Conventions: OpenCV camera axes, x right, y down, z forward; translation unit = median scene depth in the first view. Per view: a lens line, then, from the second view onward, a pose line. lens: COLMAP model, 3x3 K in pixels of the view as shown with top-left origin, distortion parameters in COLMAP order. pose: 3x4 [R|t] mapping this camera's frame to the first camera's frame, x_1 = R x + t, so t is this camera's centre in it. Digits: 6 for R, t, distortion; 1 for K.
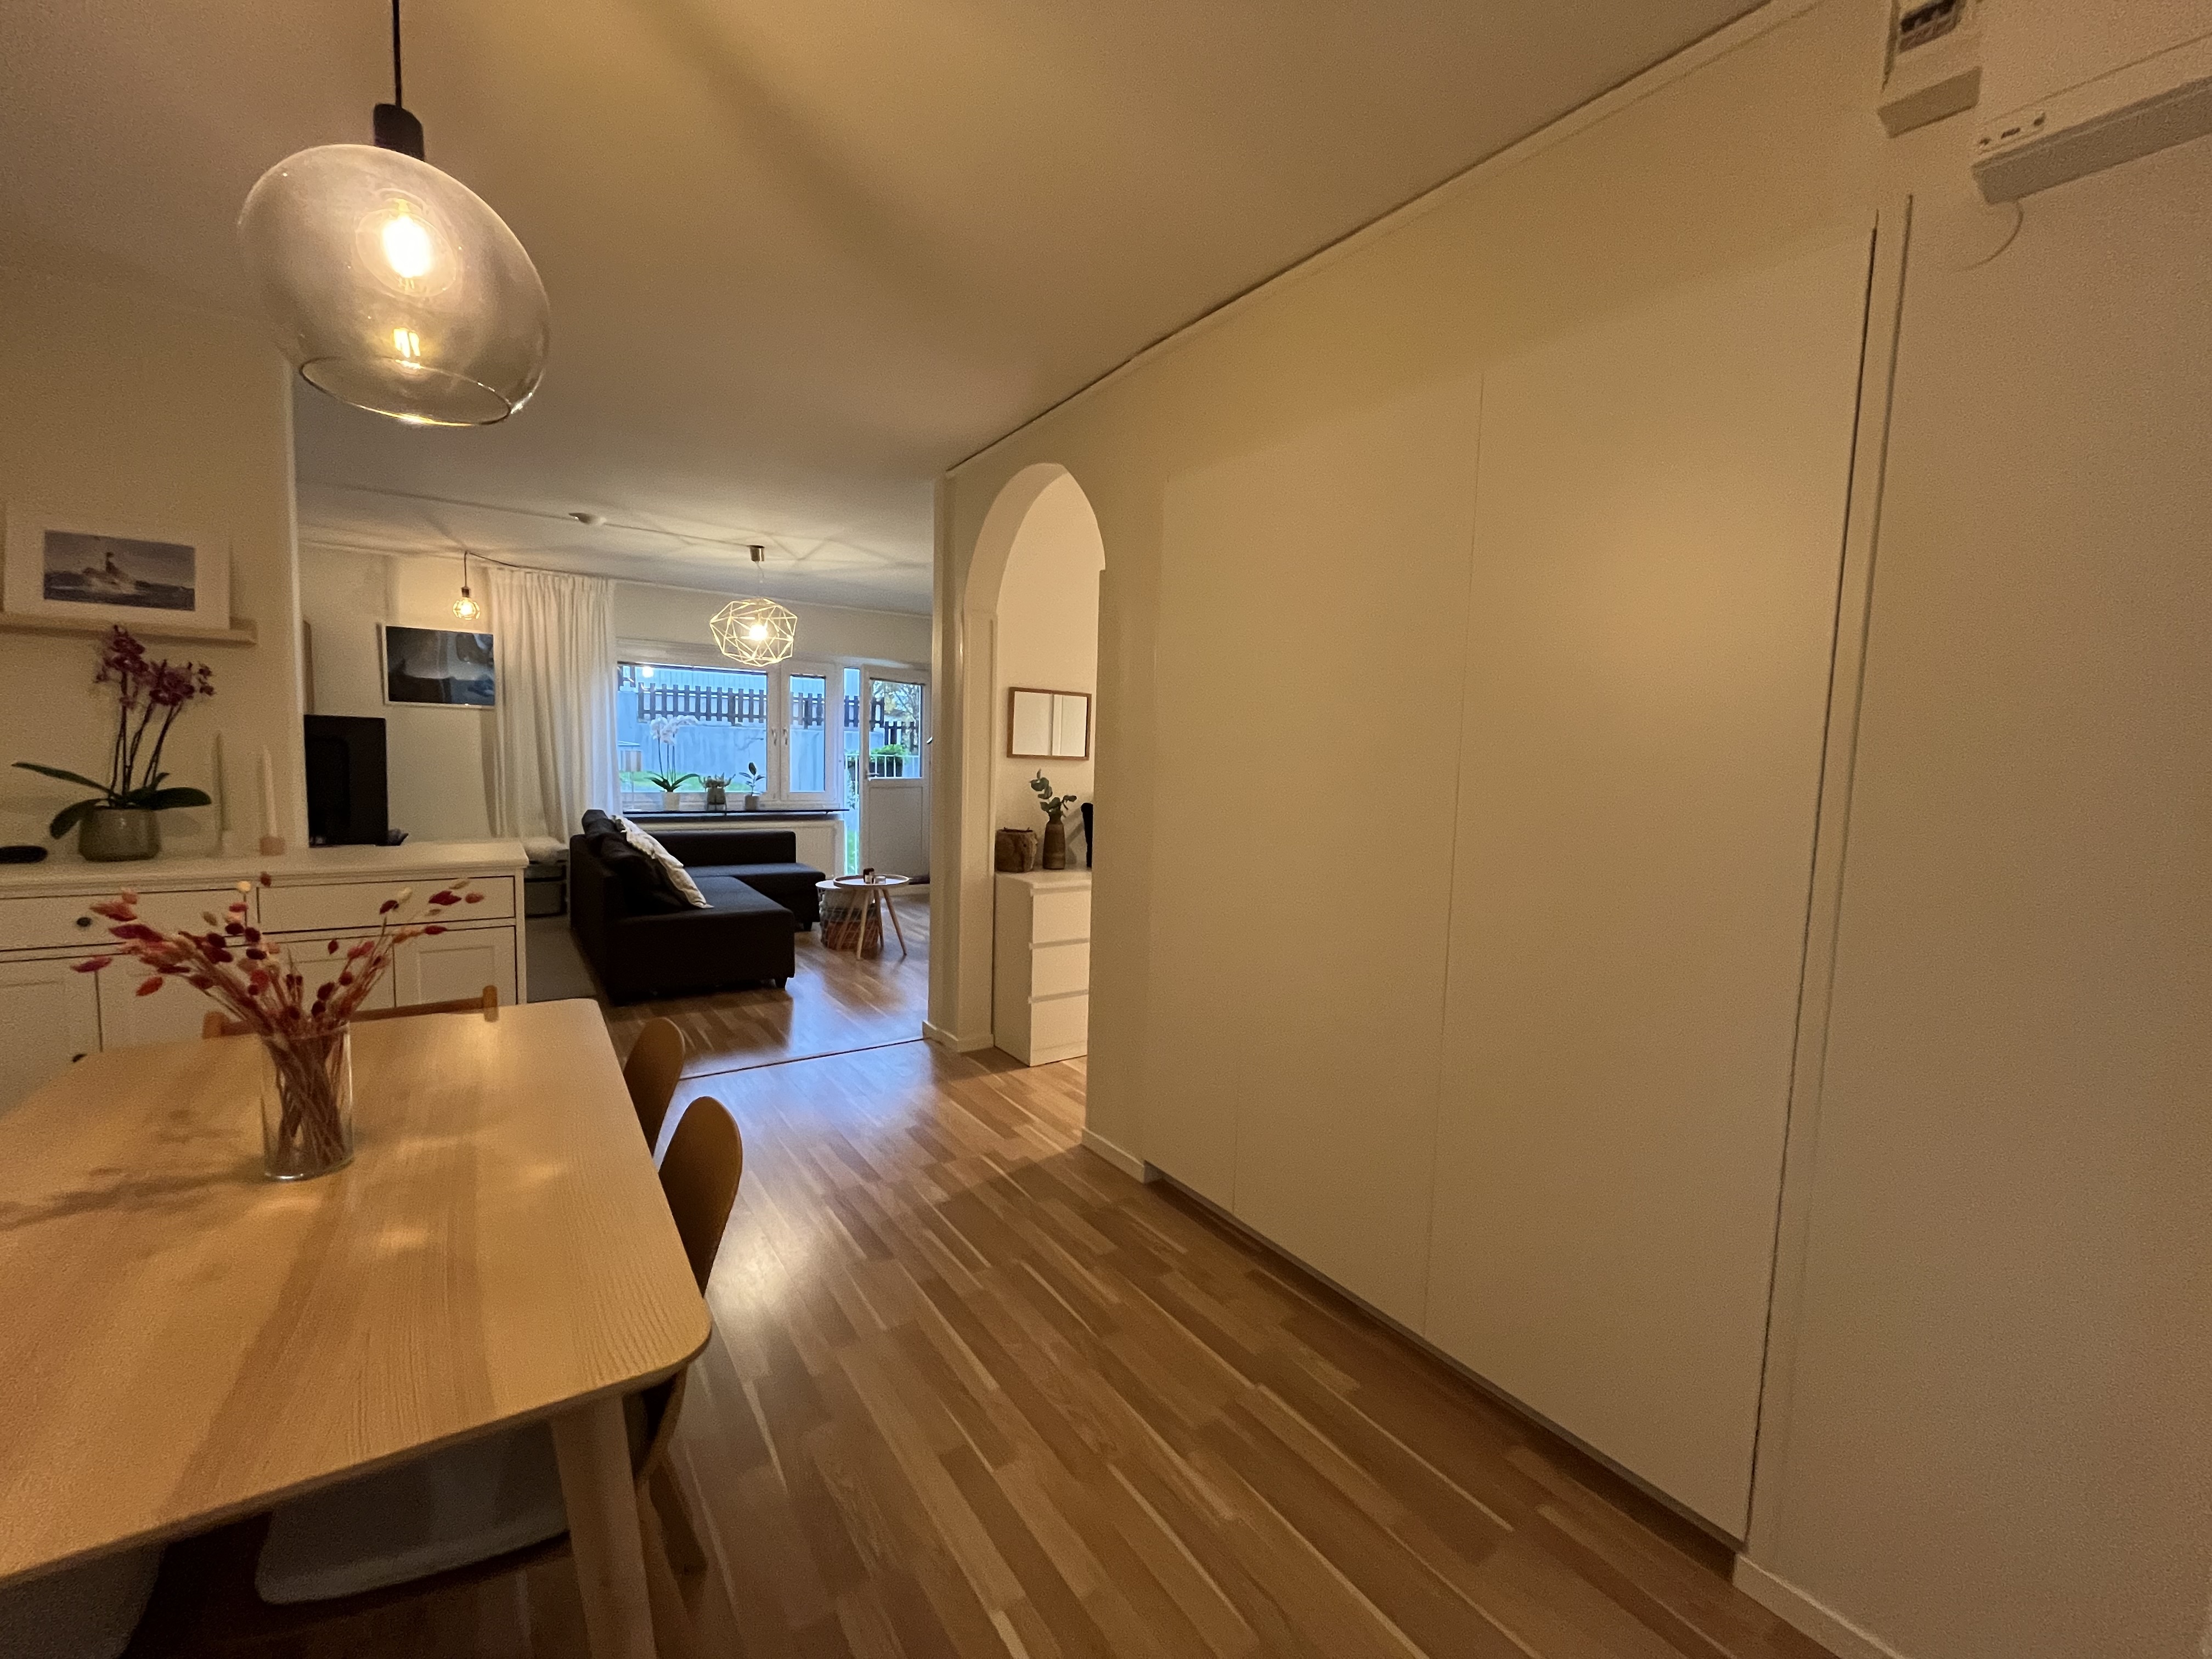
lens RADIAL K [[905.6, 0, 1098.7], [0, 905.6, 832.7], [0, 0, 1]] dist [-0.000831, -0.000434]
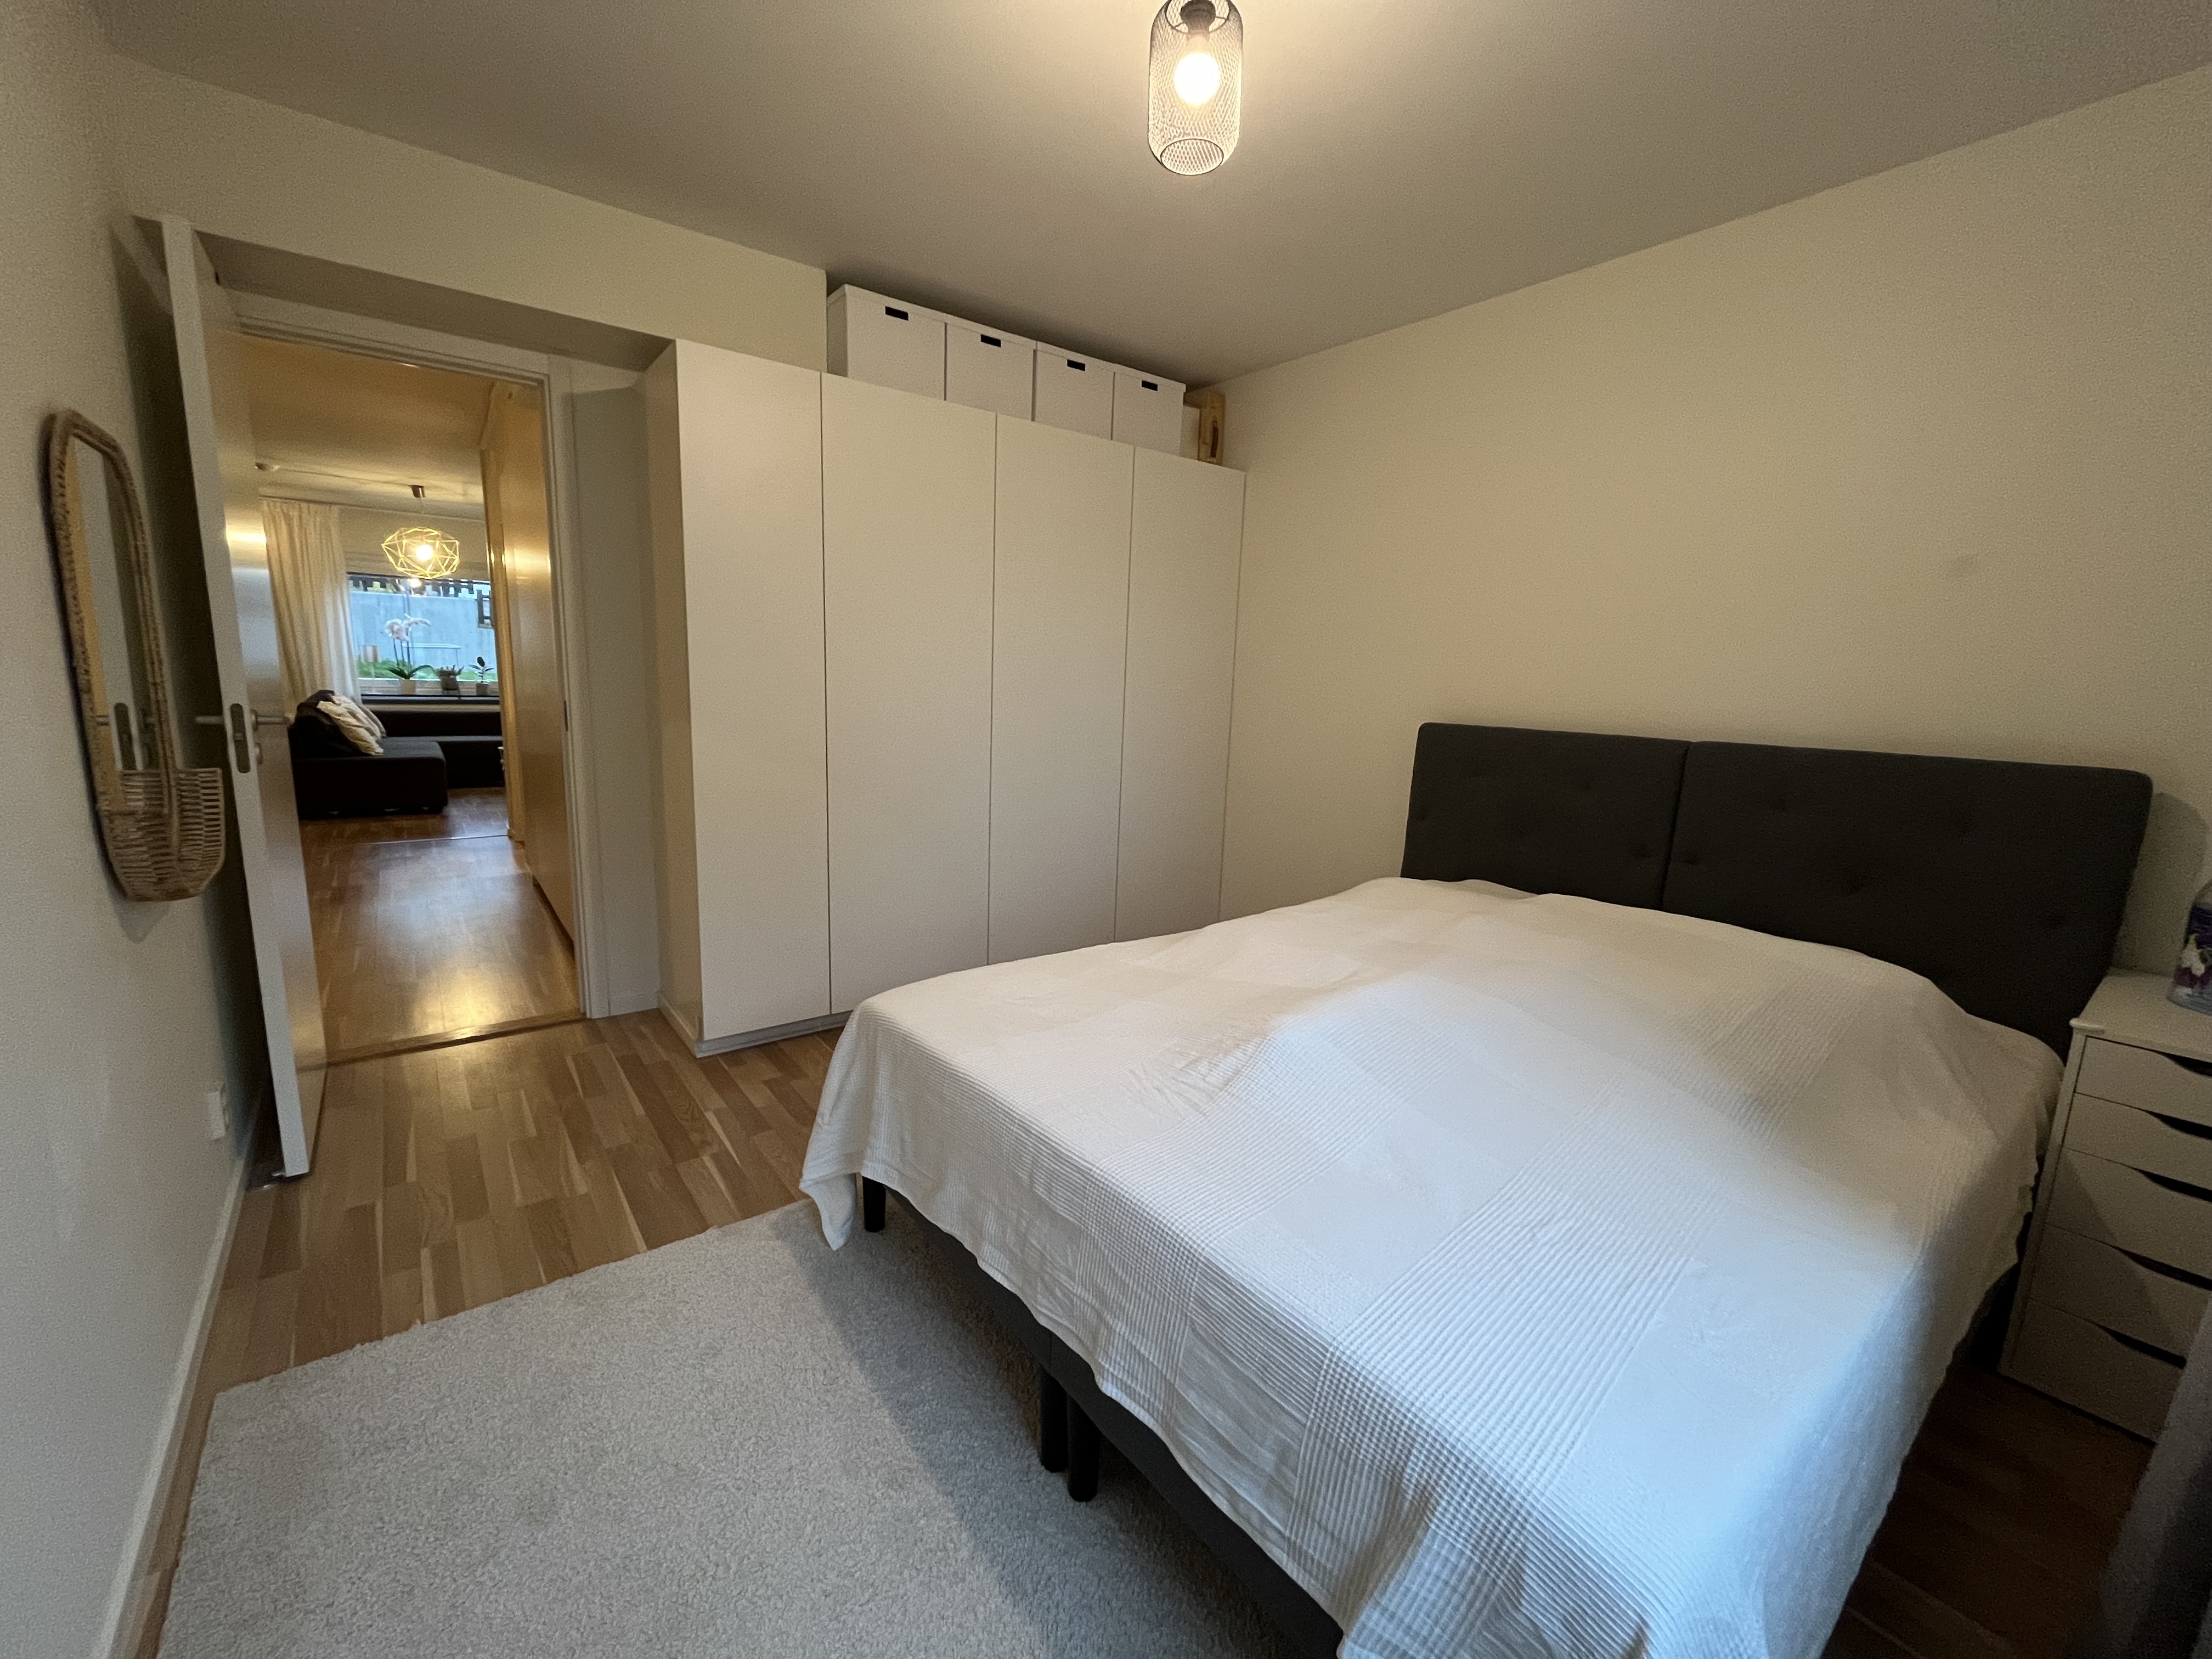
lens RADIAL K [[905.6, 0, 1098.7], [0, 905.6, 832.7], [0, 0, 1]] dist [-0.000831, -0.000434]
pose [[0.998604, -0.002972, 0.052733, 0.414987], [-0.001950, 0.995660, 0.093046, 0.047582], [-0.052781, -0.093019, 0.994264, -0.313650]]
